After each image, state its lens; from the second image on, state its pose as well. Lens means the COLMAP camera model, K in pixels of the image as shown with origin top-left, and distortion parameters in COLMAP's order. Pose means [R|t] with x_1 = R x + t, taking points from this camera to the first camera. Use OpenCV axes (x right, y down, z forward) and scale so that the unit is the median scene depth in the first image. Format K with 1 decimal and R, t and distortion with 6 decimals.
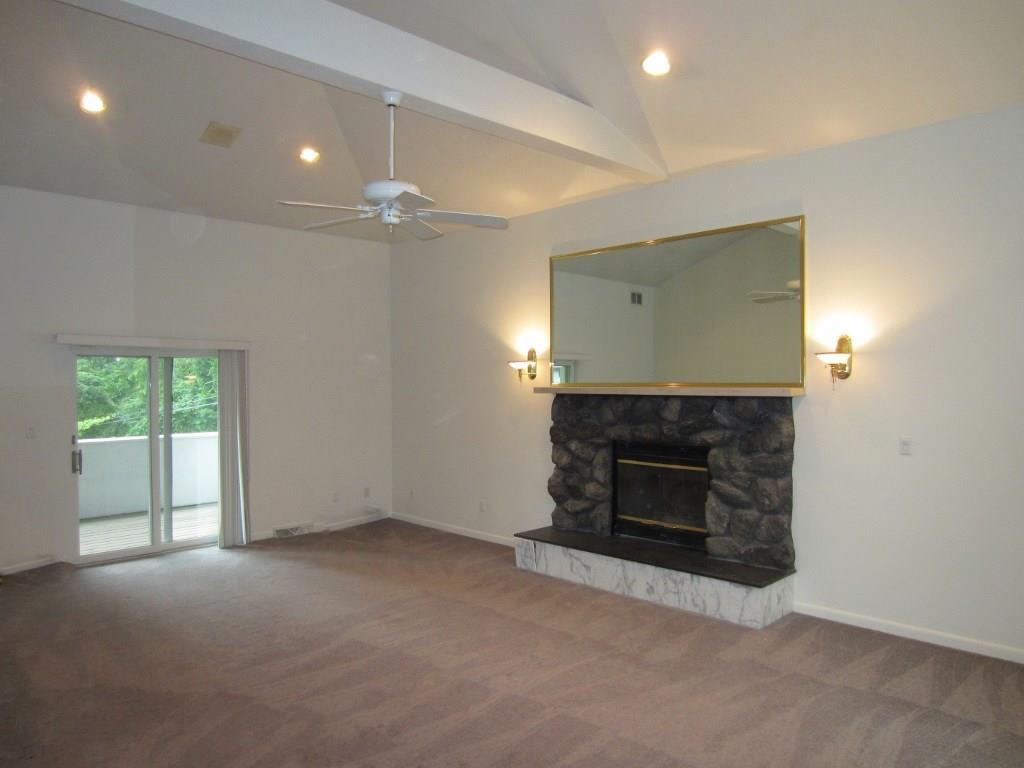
lens RADIAL K [[729.2, 0, 521.8], [0, 729.2, 380.1], [0, 0, 1]] dist [-0.027721, -0.000658]
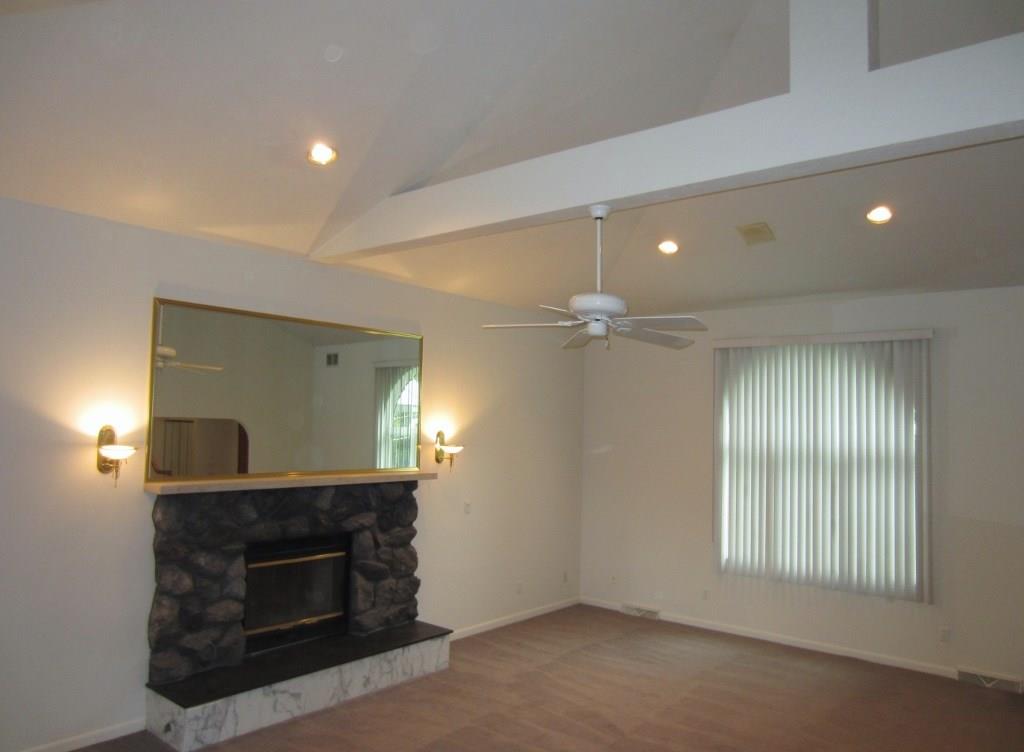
lens RADIAL K [[729.2, 0, 517.8], [0, 729.2, 376.3], [0, 0, 1]] dist [-0.027721, -0.000658]
pose [[-0.098732, 0.067000, 0.992856, -0.810529], [-0.024865, 0.997253, -0.069769, -0.062575], [-0.994803, -0.031575, -0.096795, 0.849706]]
